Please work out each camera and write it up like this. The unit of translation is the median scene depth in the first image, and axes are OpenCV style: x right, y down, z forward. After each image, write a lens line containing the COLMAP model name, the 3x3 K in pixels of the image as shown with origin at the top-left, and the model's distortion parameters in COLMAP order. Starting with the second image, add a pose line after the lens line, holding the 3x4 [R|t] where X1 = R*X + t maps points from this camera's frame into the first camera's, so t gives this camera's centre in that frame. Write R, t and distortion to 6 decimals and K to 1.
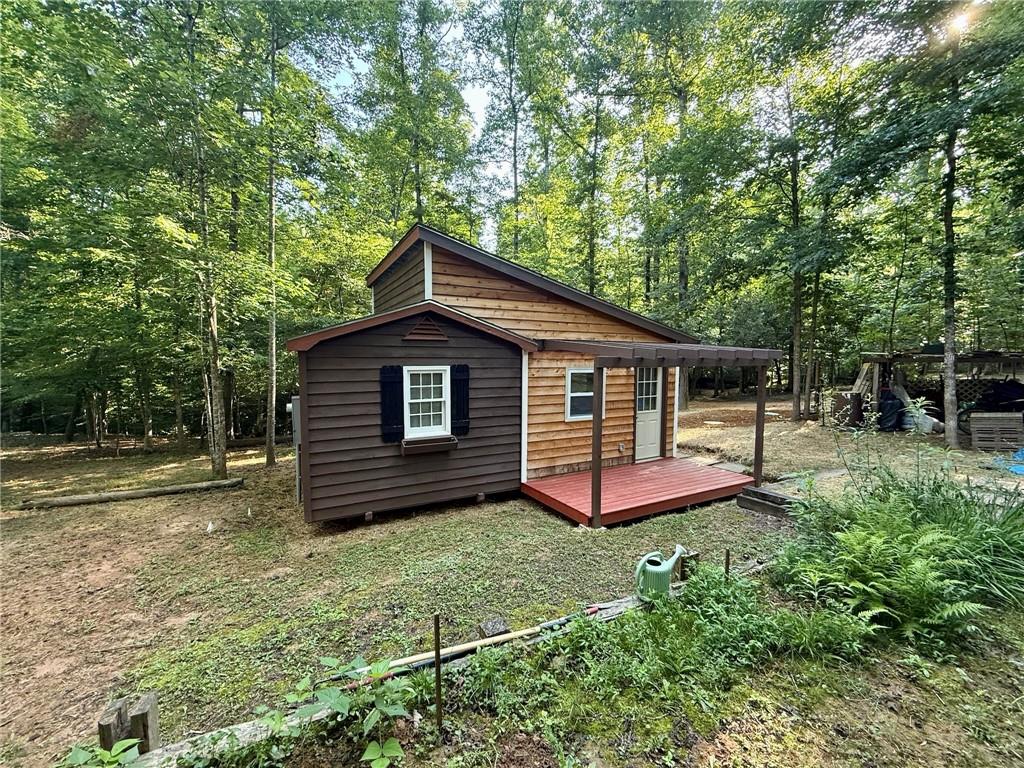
lens RADIAL K [[409.5, 0, 509.5], [0, 409.5, 383.1], [0, 0, 1]] dist [0.002474, 0.000026]
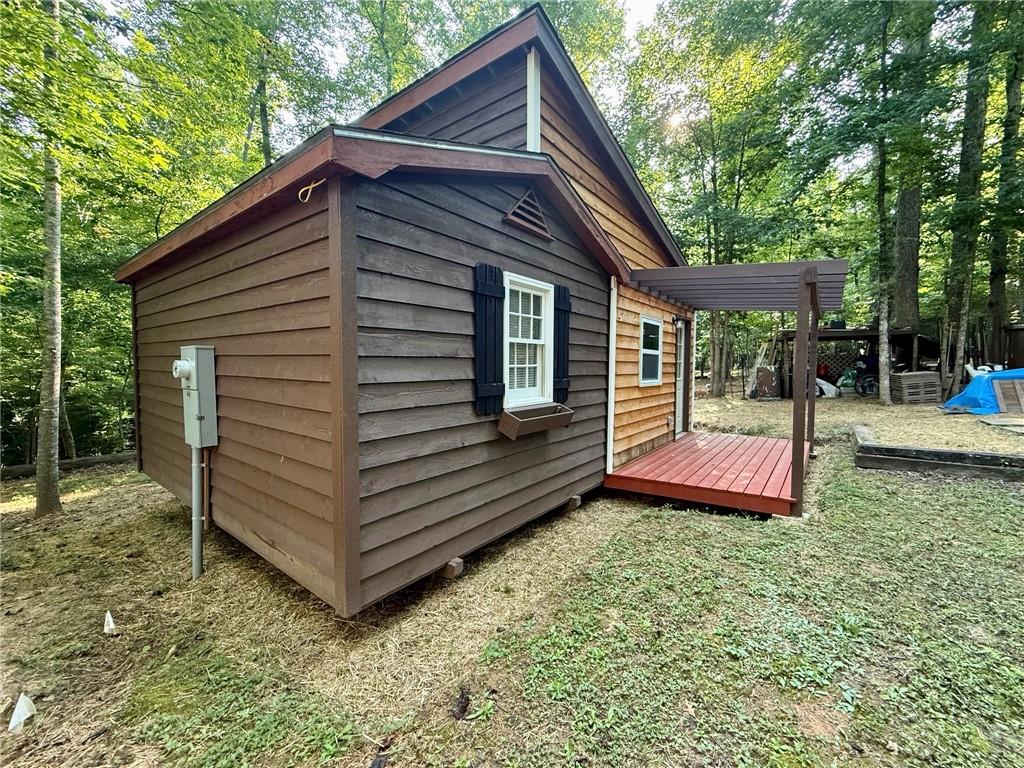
lens RADIAL K [[409.5, 0, 513.2], [0, 409.5, 382.7], [0, 0, 1]] dist [0.002474, 0.000026]
pose [[0.908435, -0.020484, 0.417524, -0.409095], [0.028829, 0.999491, -0.013690, 0.096541], [-0.417031, 0.024473, 0.908563, 0.446996]]
